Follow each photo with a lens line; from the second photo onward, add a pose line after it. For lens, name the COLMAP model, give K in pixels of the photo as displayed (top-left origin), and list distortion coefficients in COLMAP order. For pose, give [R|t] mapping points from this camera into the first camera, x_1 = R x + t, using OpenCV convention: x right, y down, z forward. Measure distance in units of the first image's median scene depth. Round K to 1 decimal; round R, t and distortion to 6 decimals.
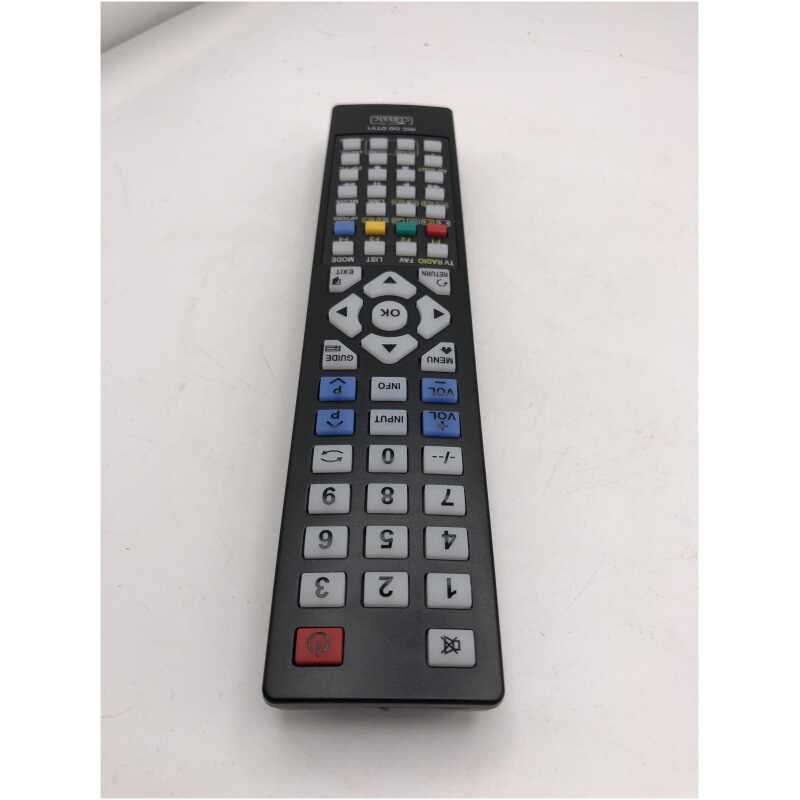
lens RADIAL K [[673.1, 0, 400.0], [0, 673.1, 400.0], [0, 0, 1]] dist [0.122076, -0.466894]
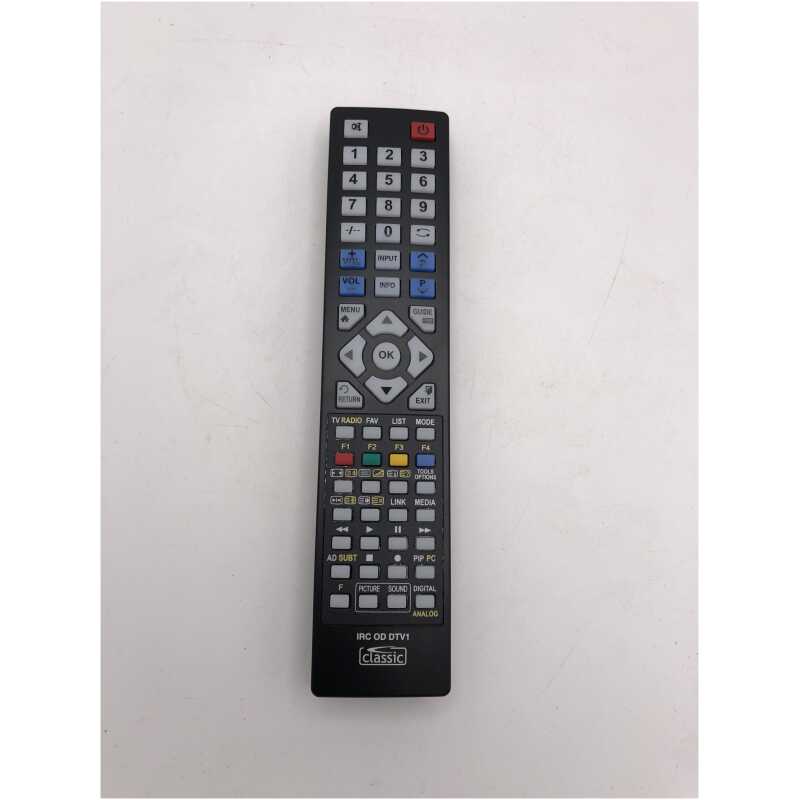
lens RADIAL K [[673.1, 0, 400.0], [0, 673.1, 400.0], [0, 0, 1]] dist [0.122076, -0.466894]
pose [[-0.995171, -0.028172, -0.094027, 0.080033], [-0.052221, -0.659147, 0.750198, -1.181183], [-0.083112, 0.751486, 0.654493, 0.215268]]
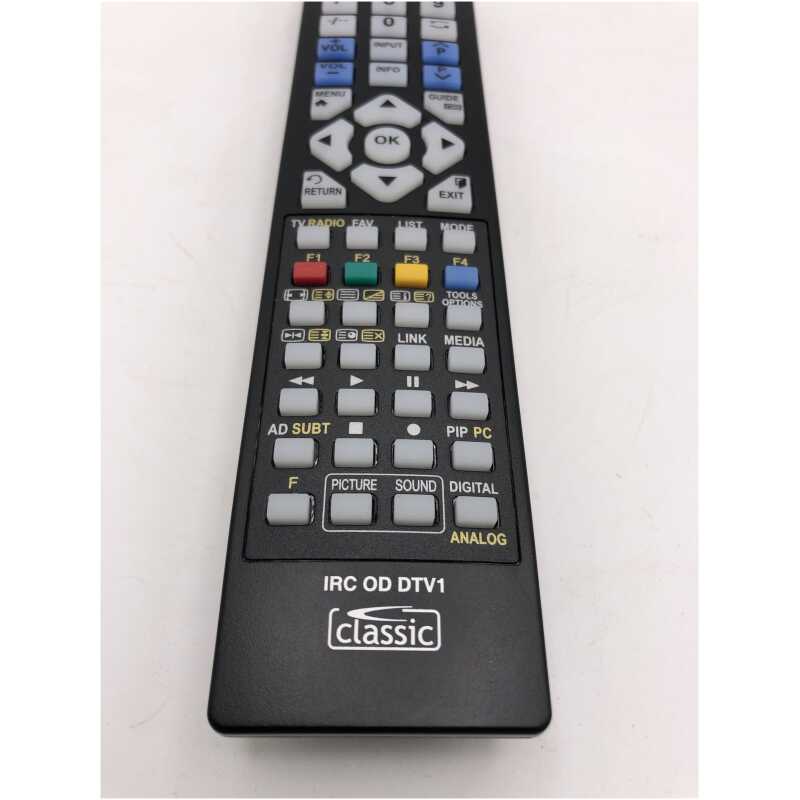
lens RADIAL K [[673.1, 0, 400.0], [0, 673.1, 400.0], [0, 0, 1]] dist [0.122076, -0.466894]
pose [[-0.997294, -0.036123, -0.064033, 0.010153], [-0.047537, -0.347568, 0.936449, -0.989589], [-0.056083, 0.936959, 0.344910, 1.025081]]
